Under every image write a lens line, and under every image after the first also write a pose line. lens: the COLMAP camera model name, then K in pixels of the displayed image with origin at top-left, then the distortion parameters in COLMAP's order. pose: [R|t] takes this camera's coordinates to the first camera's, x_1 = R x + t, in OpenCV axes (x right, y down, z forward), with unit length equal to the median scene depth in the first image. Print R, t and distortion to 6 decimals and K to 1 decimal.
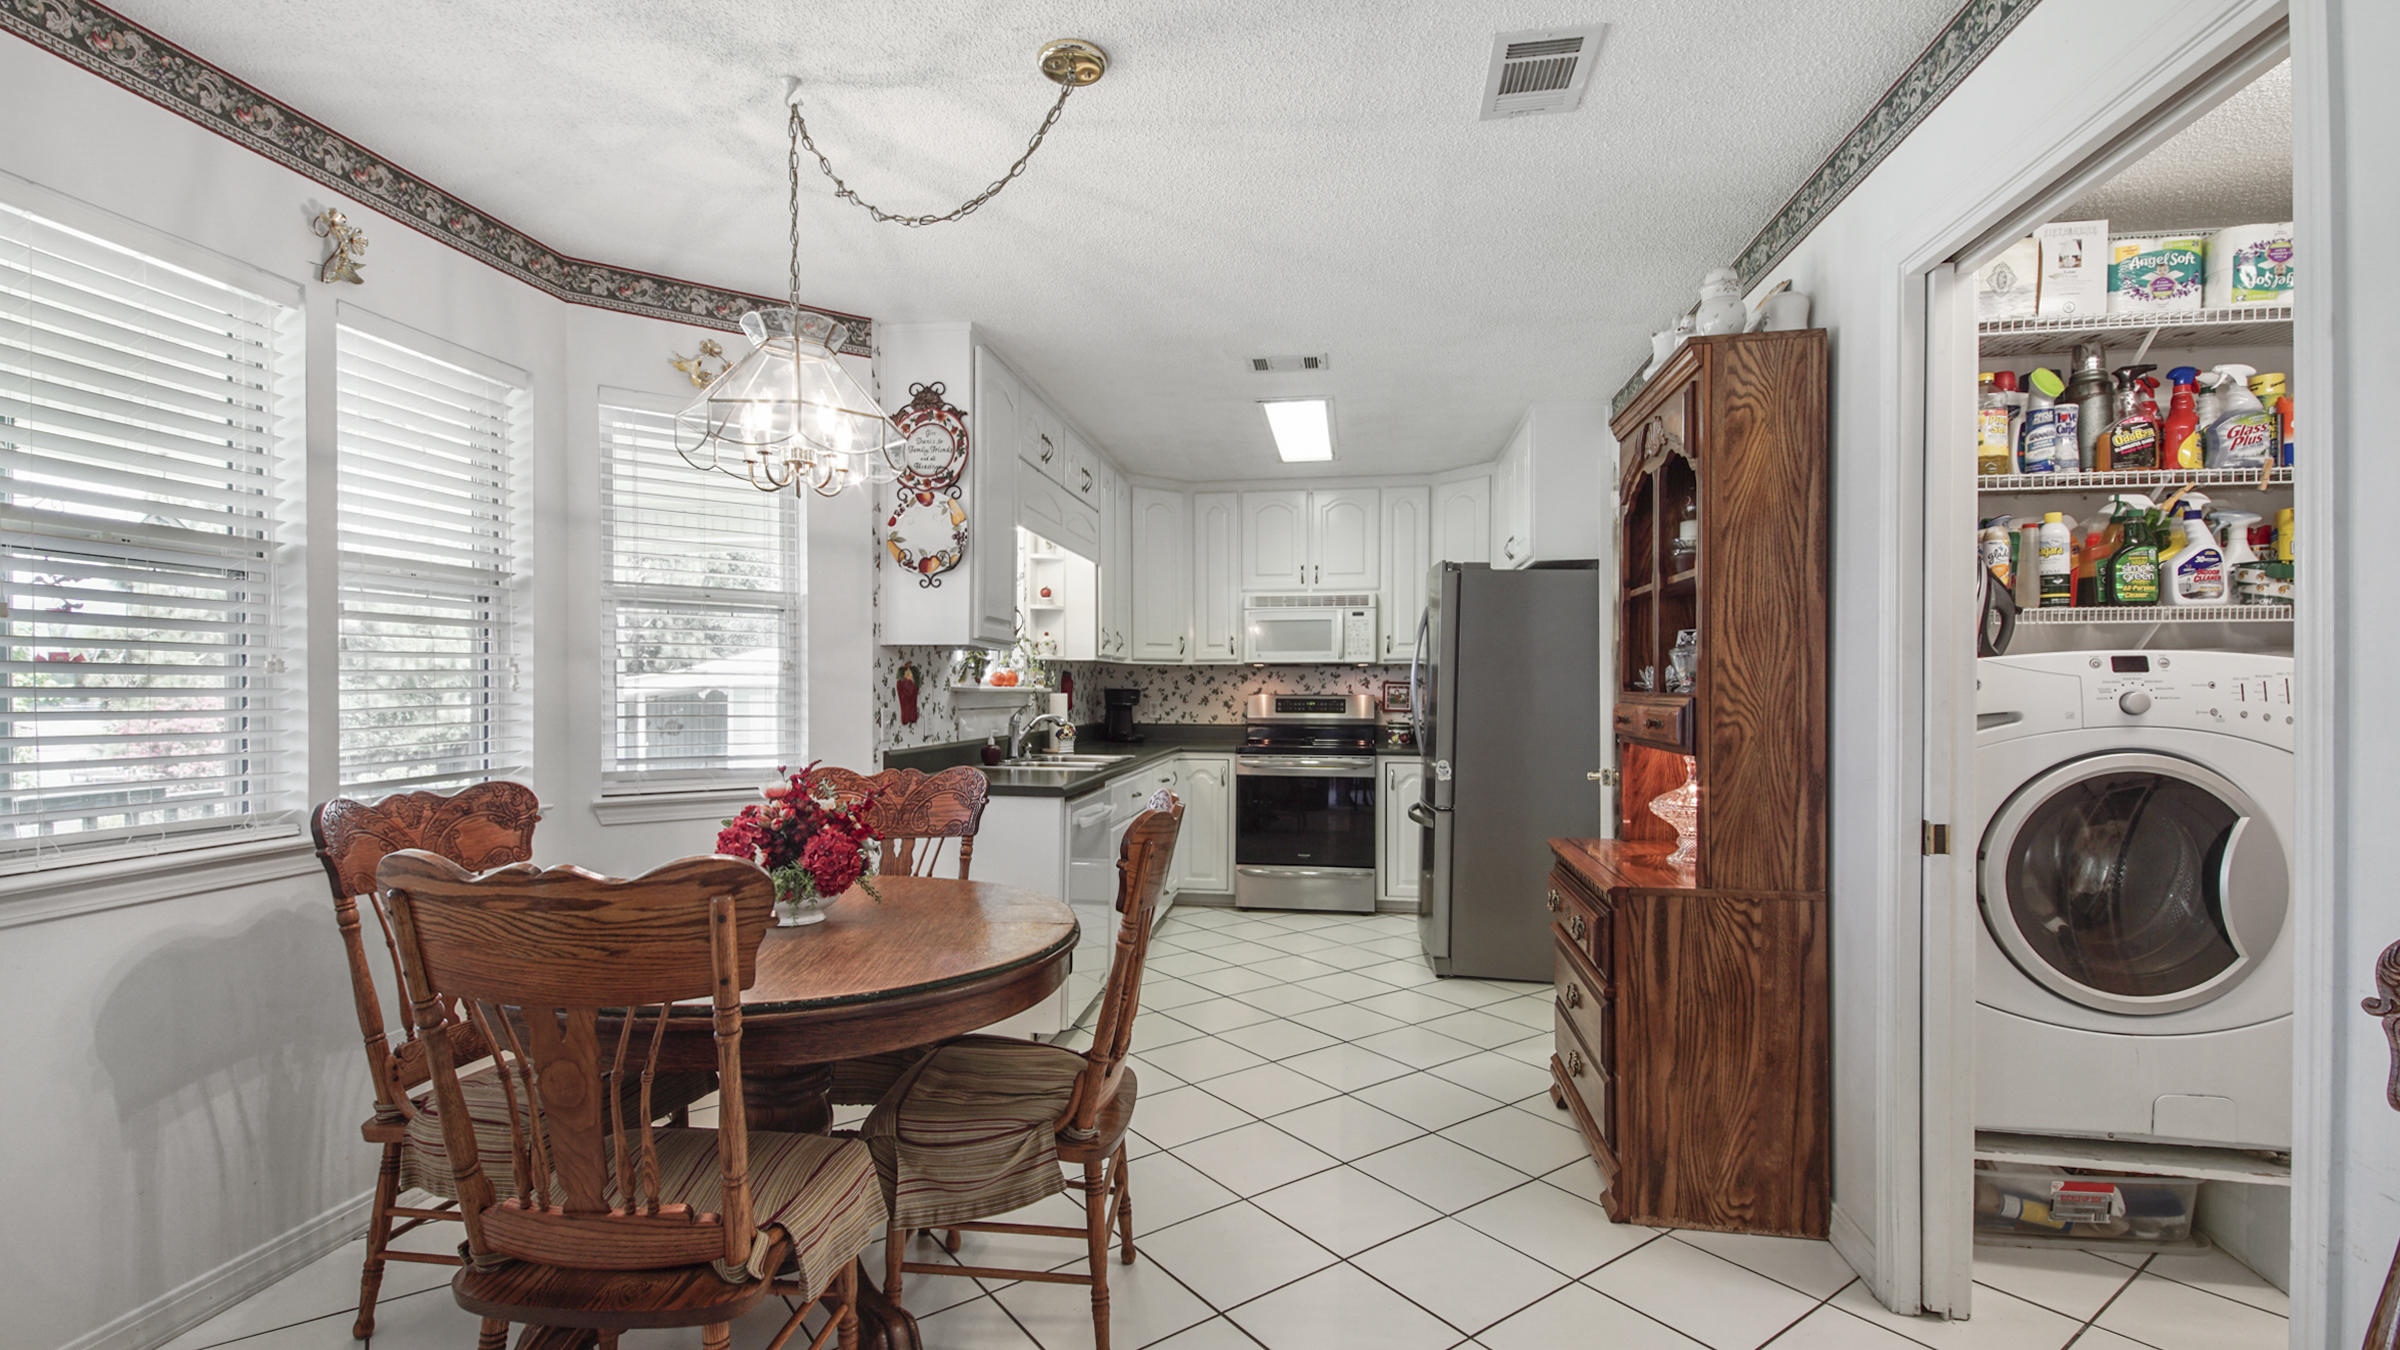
lens RADIAL K [[1098.8, 0, 1177.4], [0, 1098.8, 709.6], [0, 0, 1]] dist [0.032576, -0.027118]
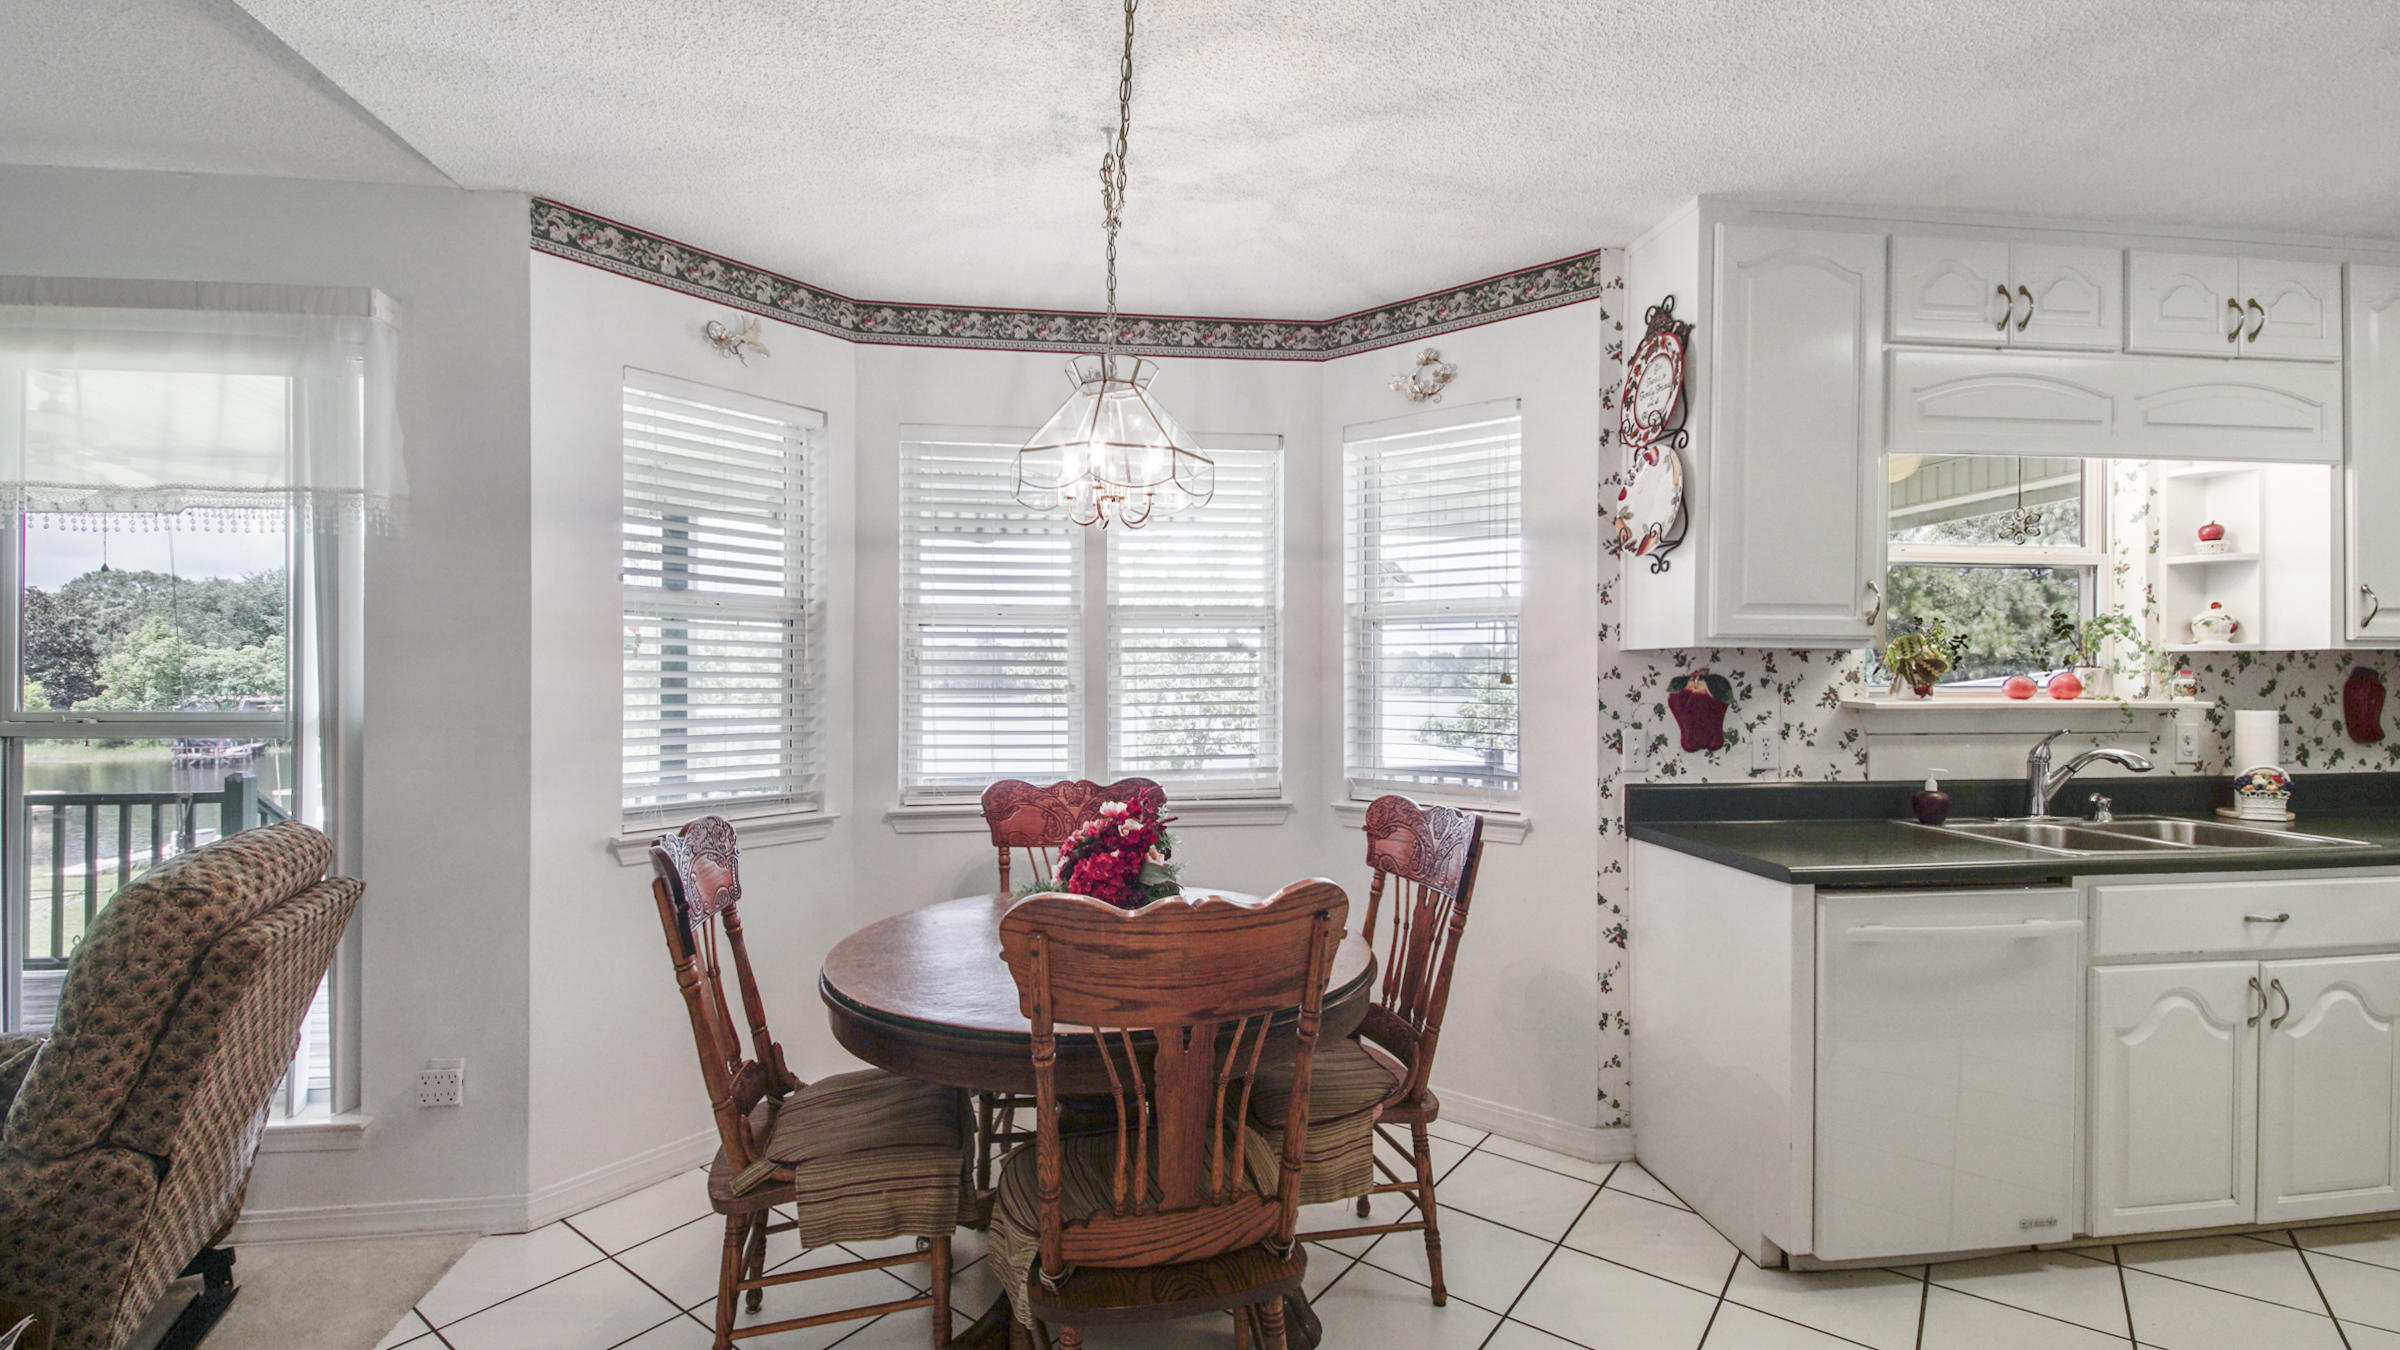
lens RADIAL K [[1040.6, 0, 1177.4], [0, 1040.6, 676.2], [0, 0, 1]] dist [0.037270, -0.021172]
pose [[0.269398, -0.001691, -0.963028, 0.230881], [-0.013715, 0.999890, -0.005593, -0.019448], [0.962931, 0.014715, 0.269345, 0.301537]]
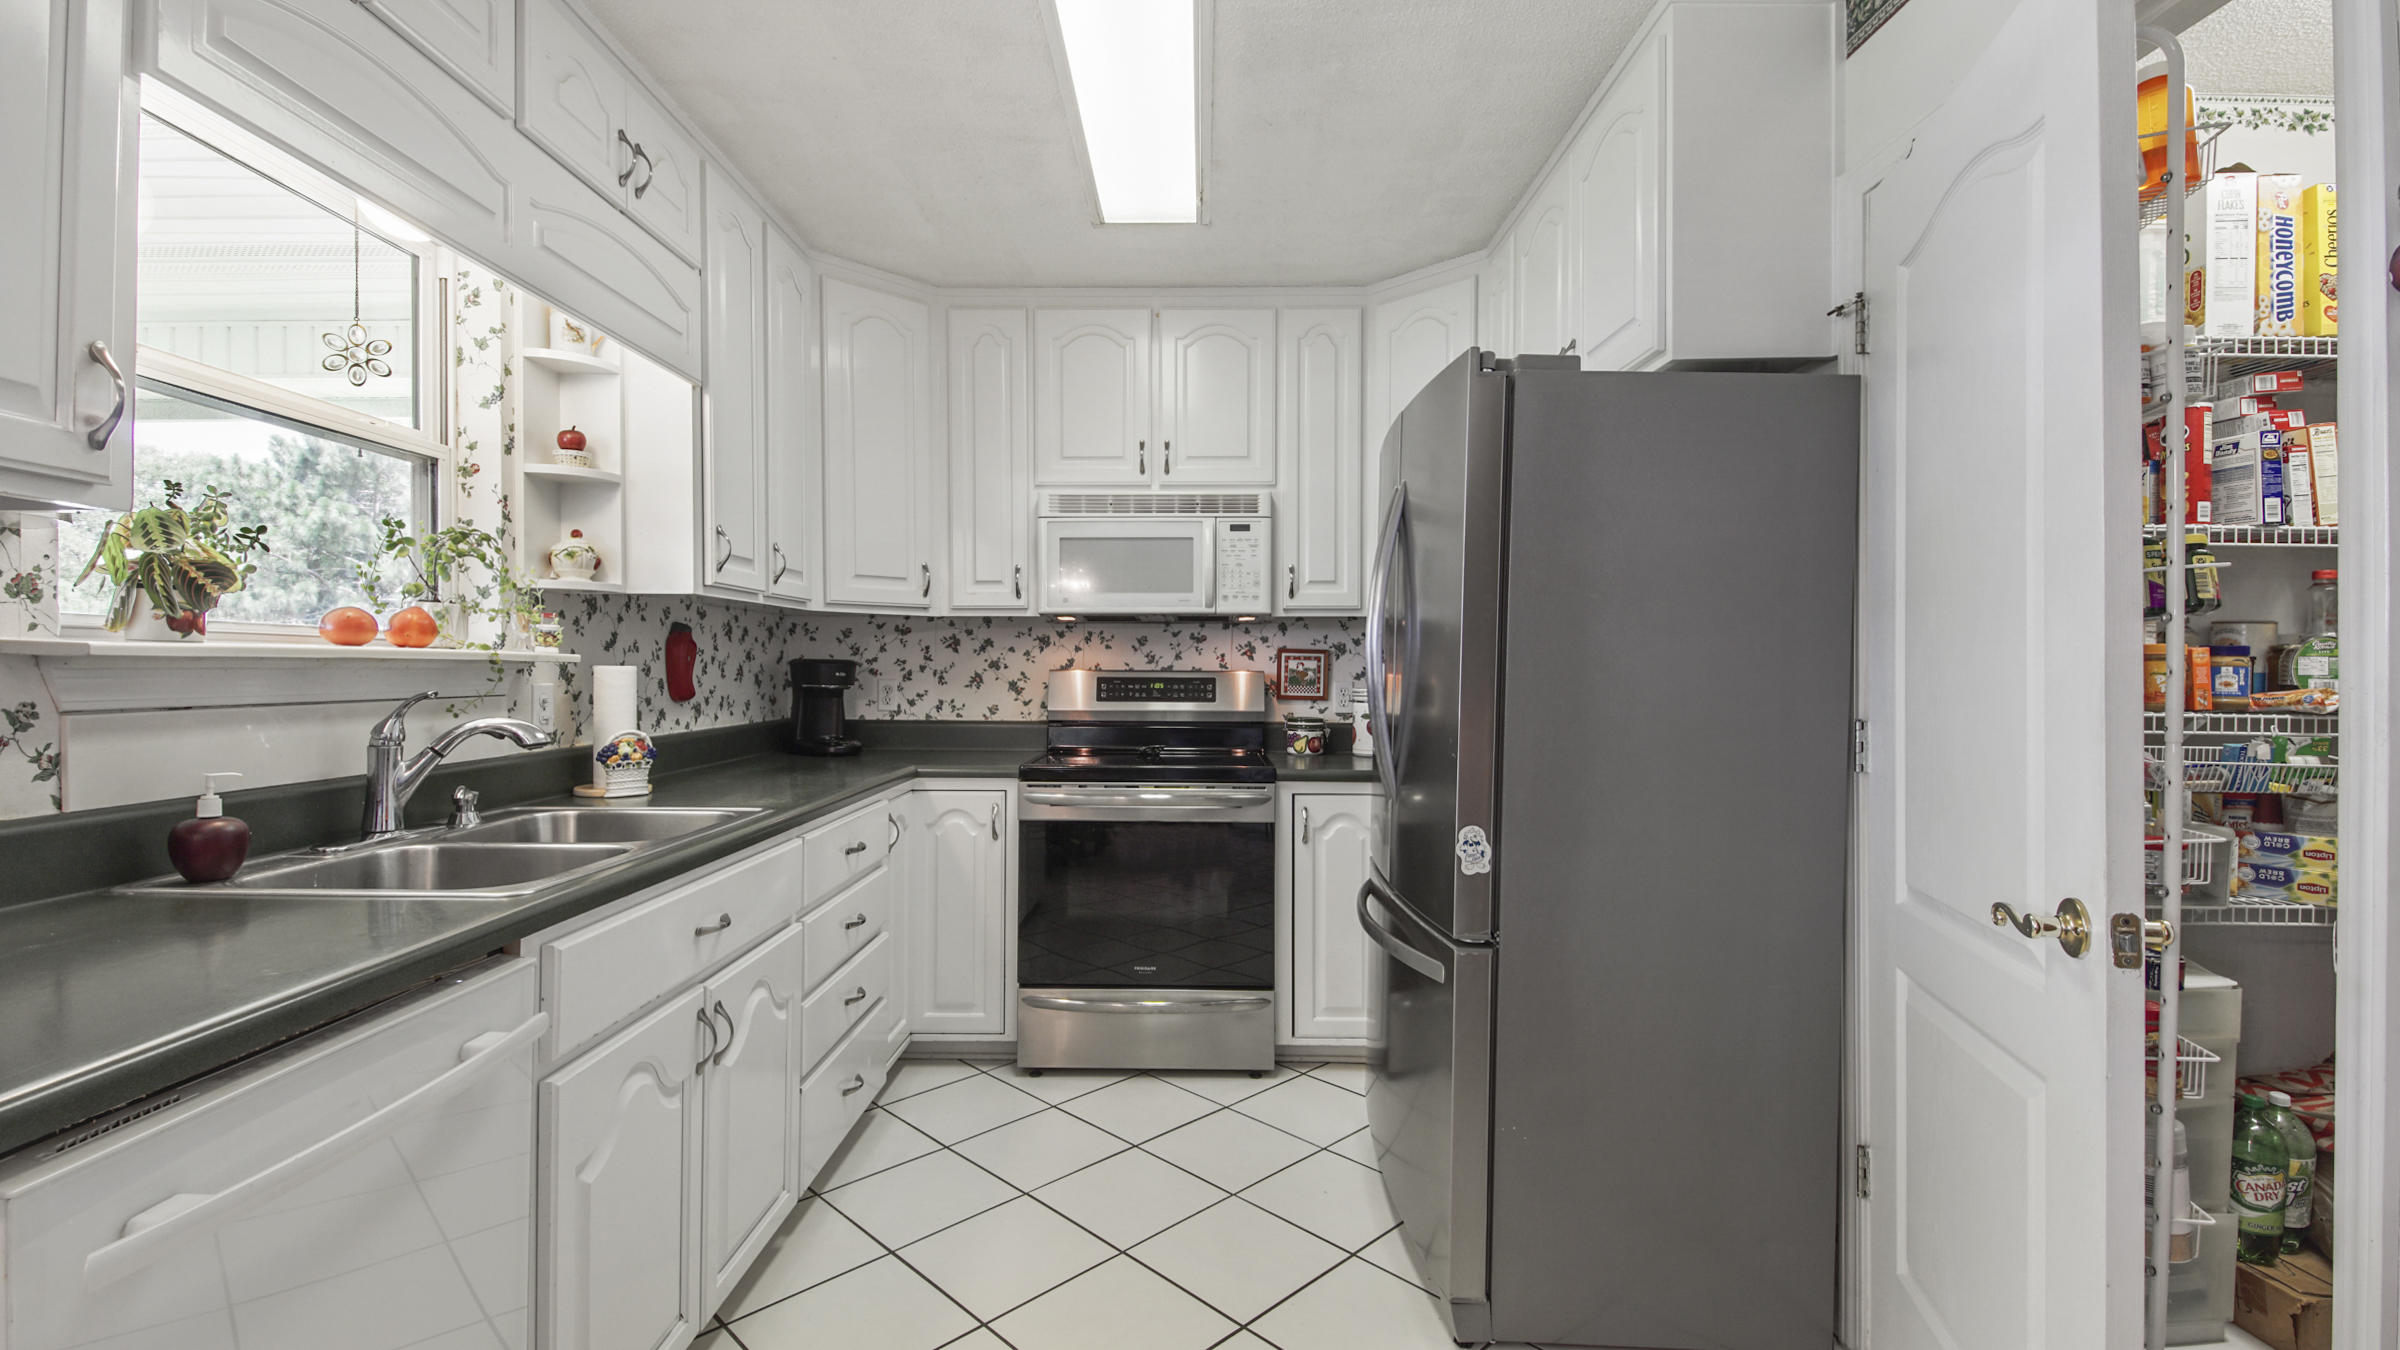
lens RADIAL K [[1040.6, 0, 1177.4], [0, 1040.6, 676.2], [0, 0, 1]] dist [0.037270, -0.021172]
pose [[0.989460, 0.001053, 0.144801, 0.055205], [0.000331, 0.999954, -0.009536, -0.005517], [-0.144804, 0.009483, 0.989415, 0.478016]]
